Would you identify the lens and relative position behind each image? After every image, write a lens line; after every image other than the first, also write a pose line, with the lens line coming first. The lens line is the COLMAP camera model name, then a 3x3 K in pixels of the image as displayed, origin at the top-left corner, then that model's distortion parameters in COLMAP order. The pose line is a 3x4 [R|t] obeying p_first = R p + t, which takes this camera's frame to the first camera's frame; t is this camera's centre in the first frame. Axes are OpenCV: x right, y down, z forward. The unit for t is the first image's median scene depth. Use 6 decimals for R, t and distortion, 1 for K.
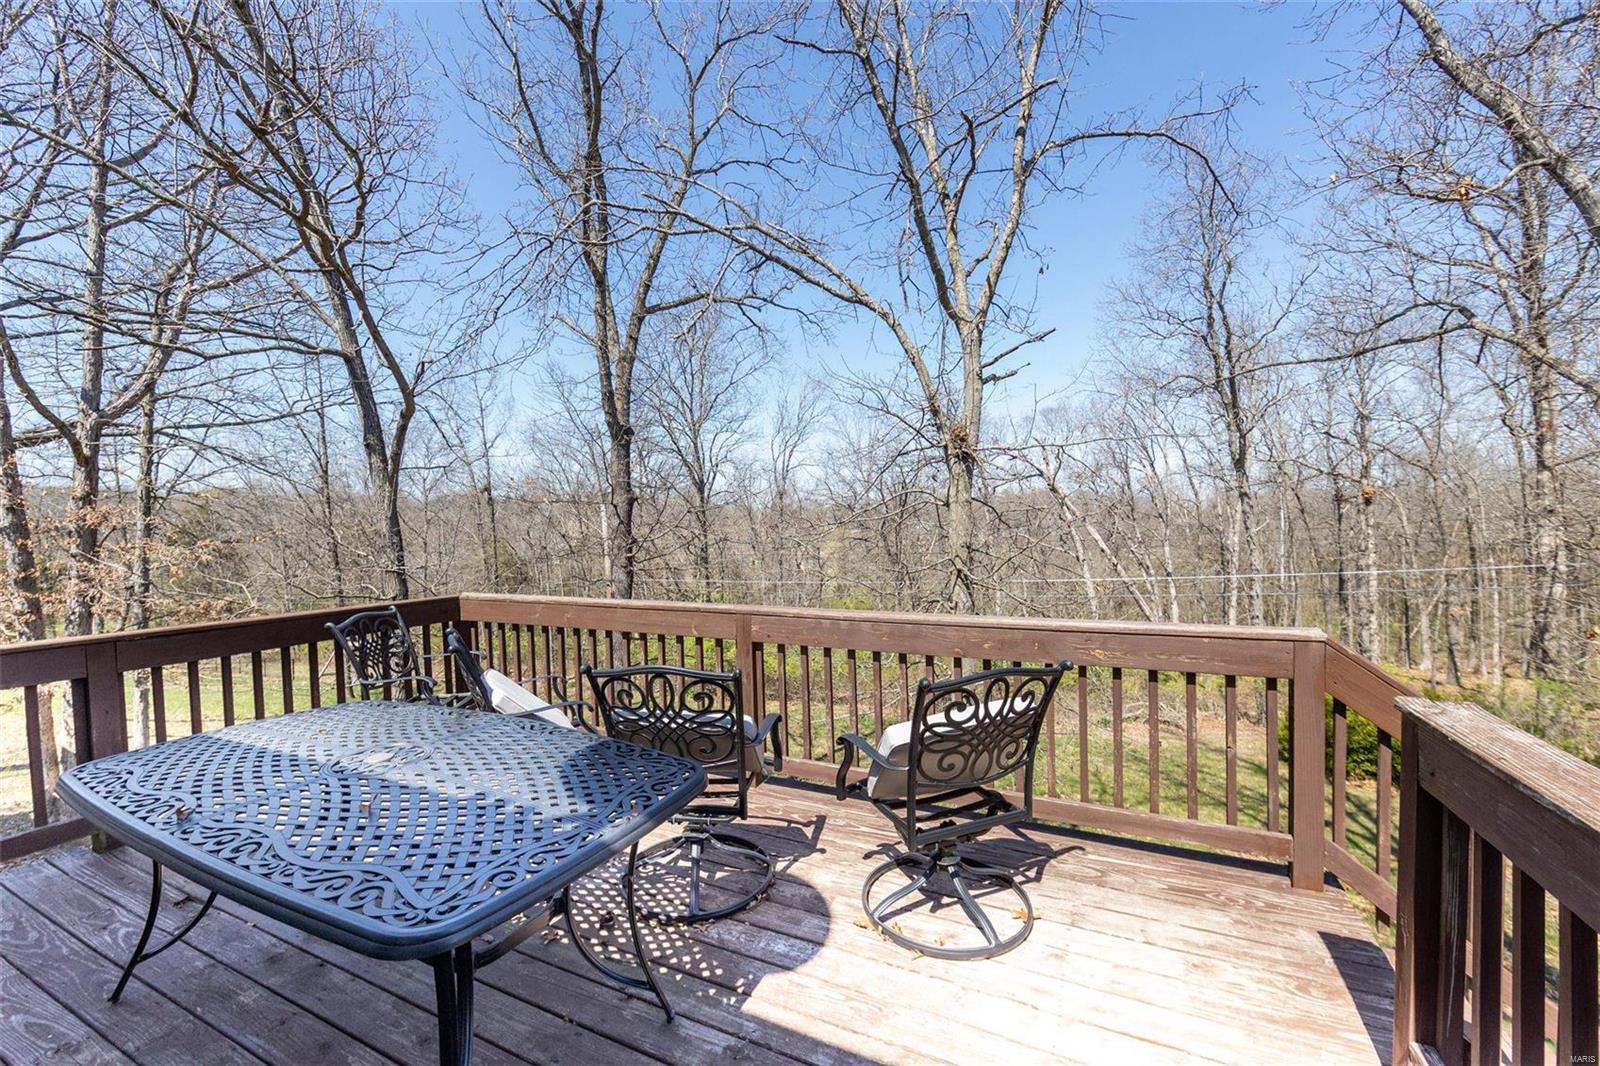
lens RADIAL K [[629.8, 0, 805.4], [0, 629.8, 545.1], [0, 0, 1]] dist [-0.004933, 0.000819]
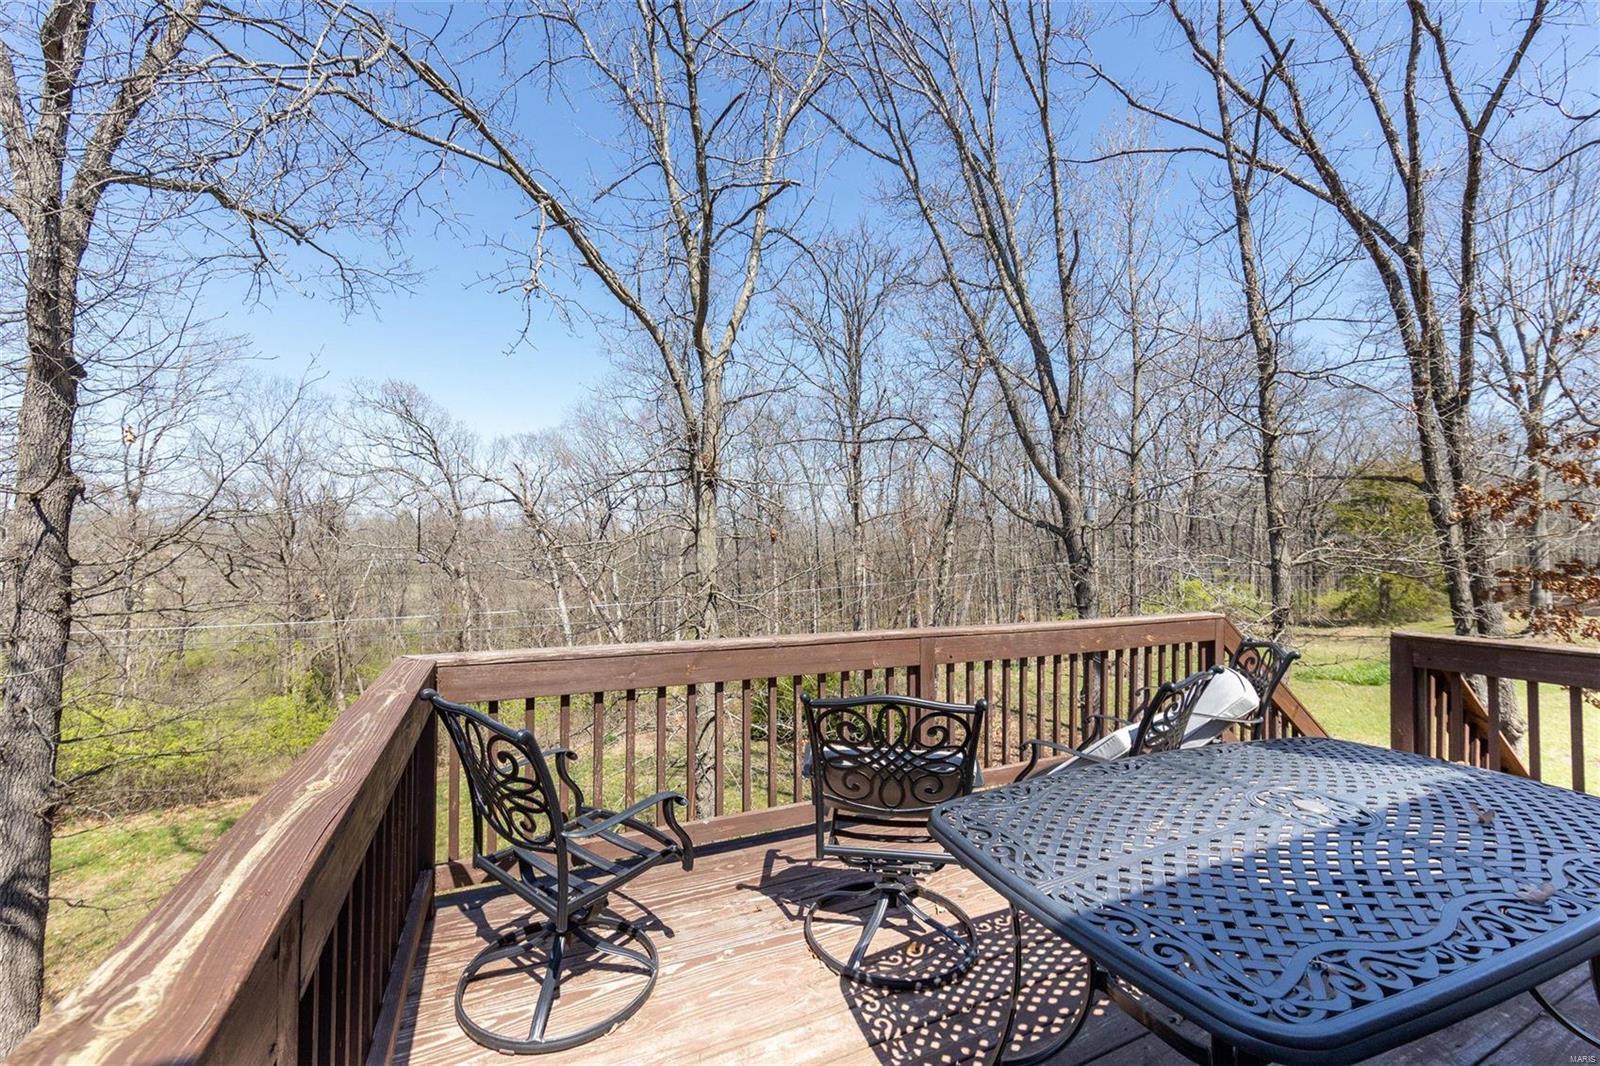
lens RADIAL K [[629.8, 0, 790.3], [0, 629.8, 533.3], [0, 0, 1]] dist [-0.004933, 0.000819]
pose [[0.642920, 0.044887, 0.764617, -0.296508], [0.003314, 0.998109, -0.061380, 0.002232], [-0.765926, 0.041997, 0.641556, 0.159740]]
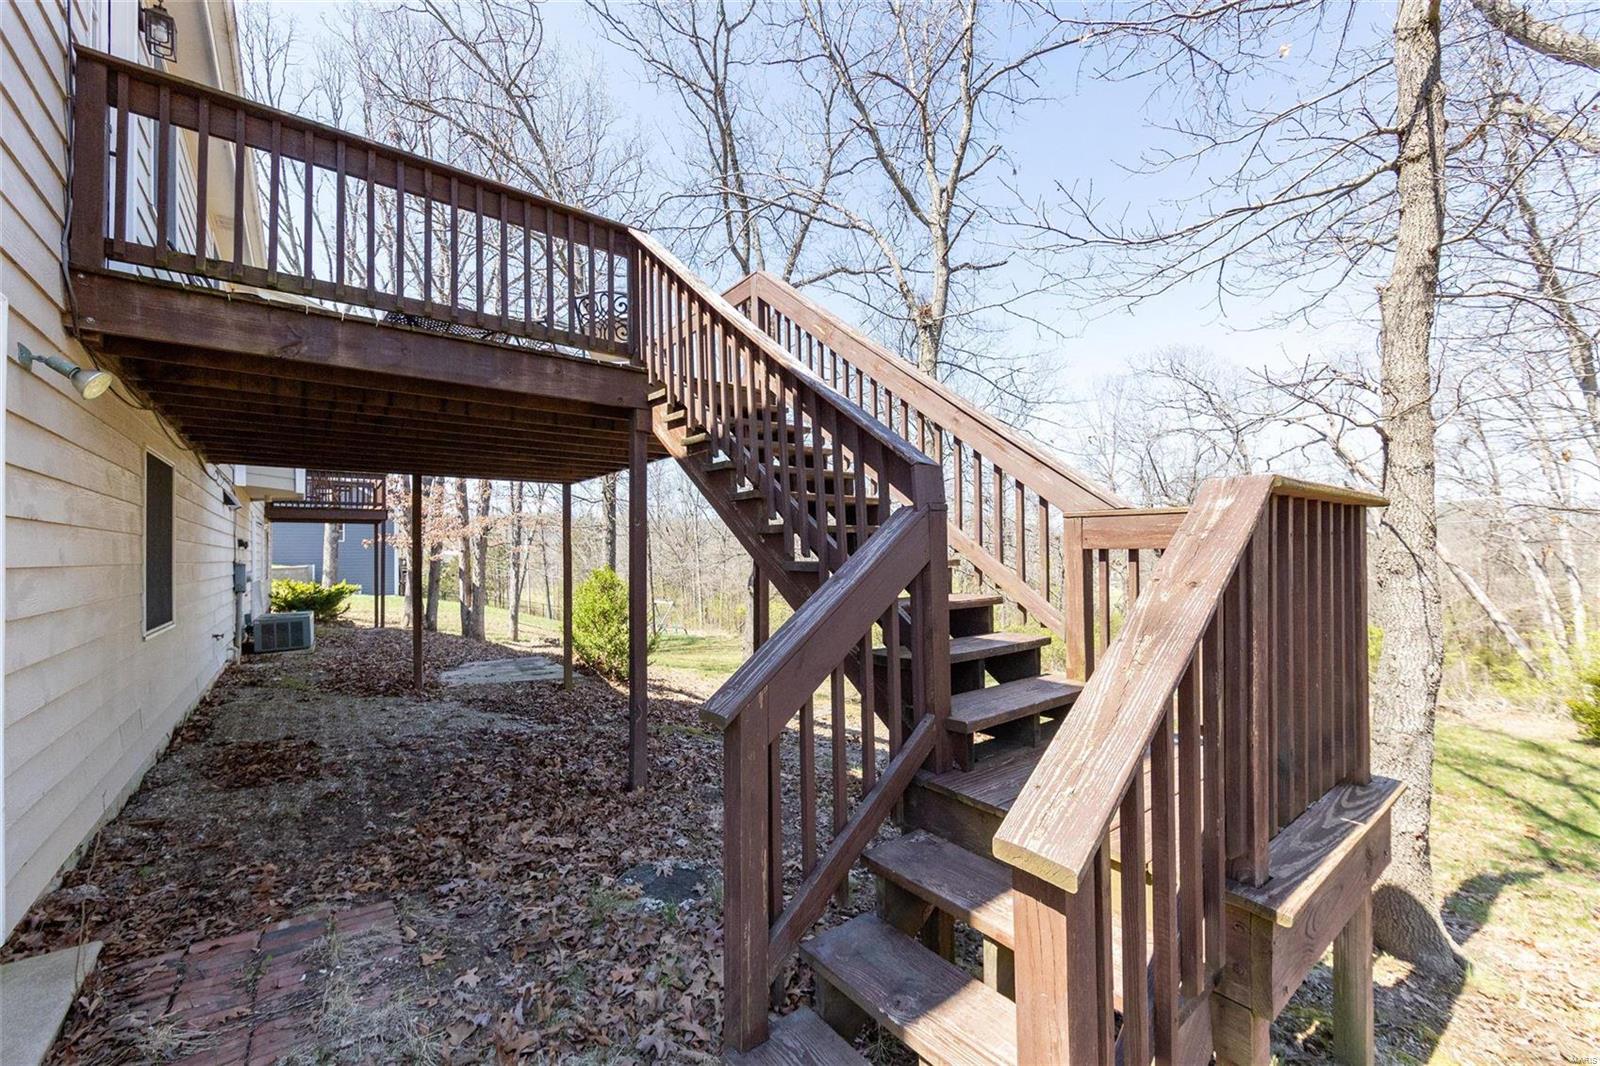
lens RADIAL K [[629.8, 0, 800.2], [0, 629.8, 544.3], [0, 0, 1]] dist [-0.004933, 0.000819]
pose [[0.897164, 0.002594, -0.441690, 0.364926], [-0.019952, 0.999200, -0.034658, 0.223940], [0.441247, 0.039907, 0.896498, -0.162821]]
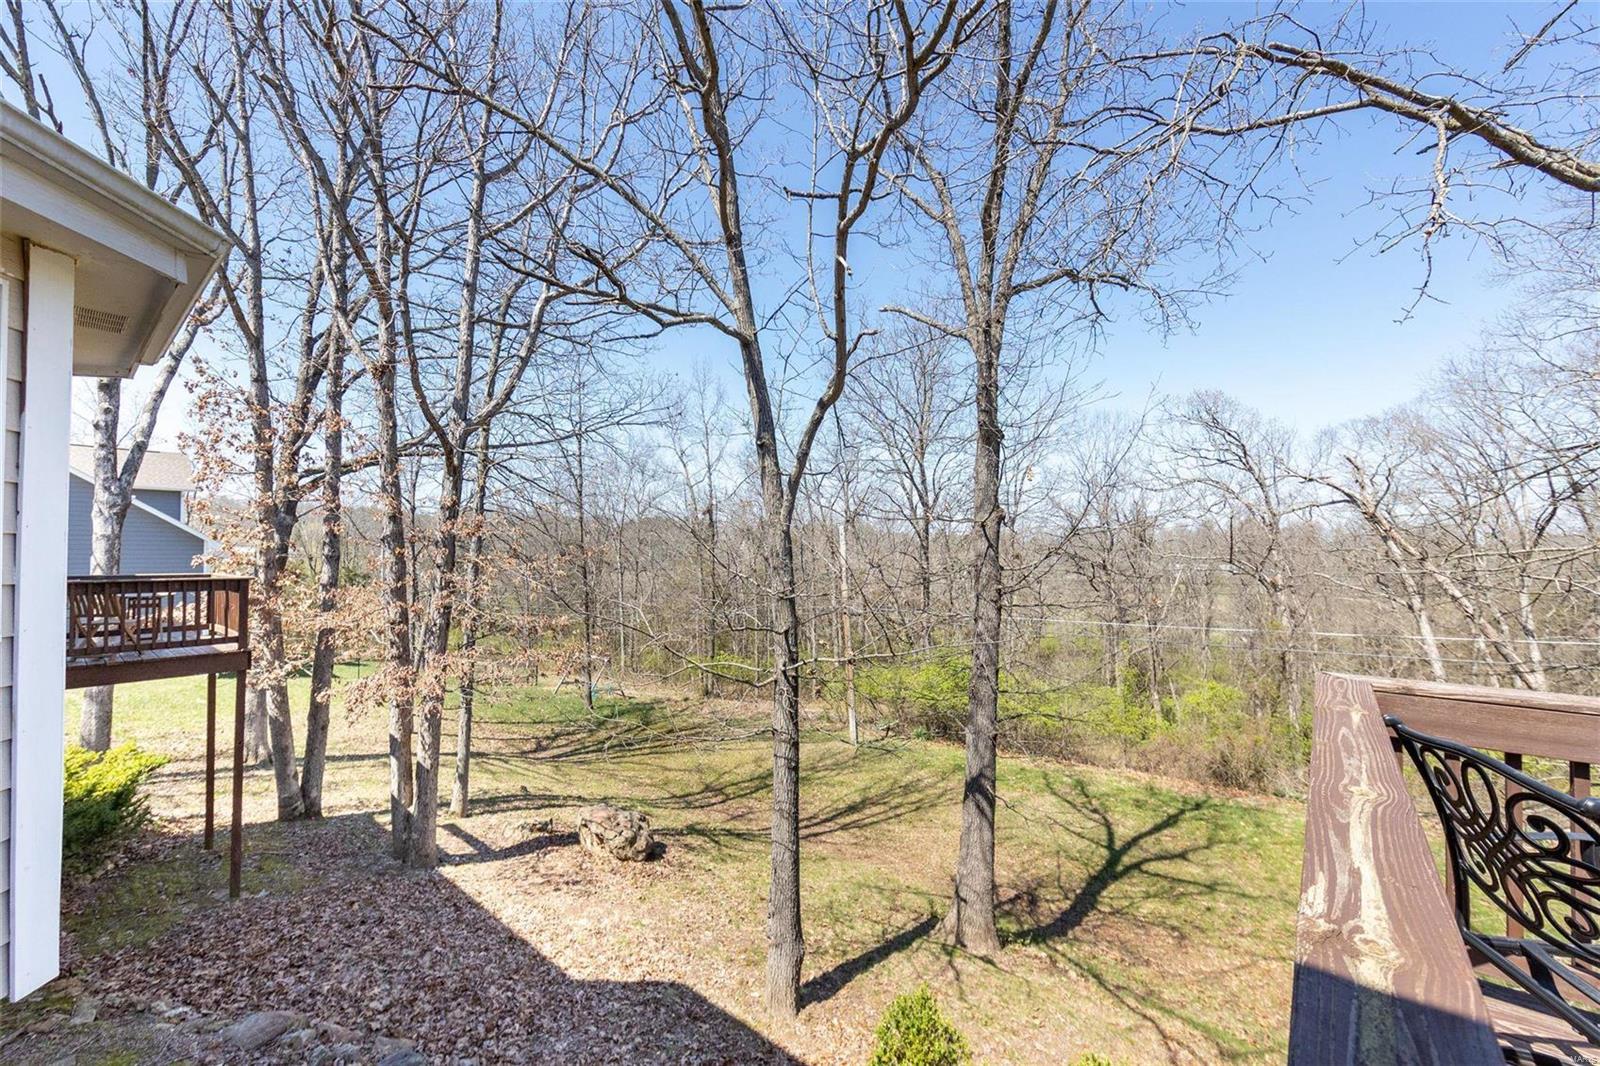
lens RADIAL K [[629.8, 0, 801.2], [0, 629.8, 545.2], [0, 0, 1]] dist [-0.004933, 0.000819]
pose [[0.968844, 0.023256, -0.246579, -0.329942], [-0.034096, 0.998626, -0.039786, 0.003364], [0.245315, 0.046954, 0.968306, 0.160696]]
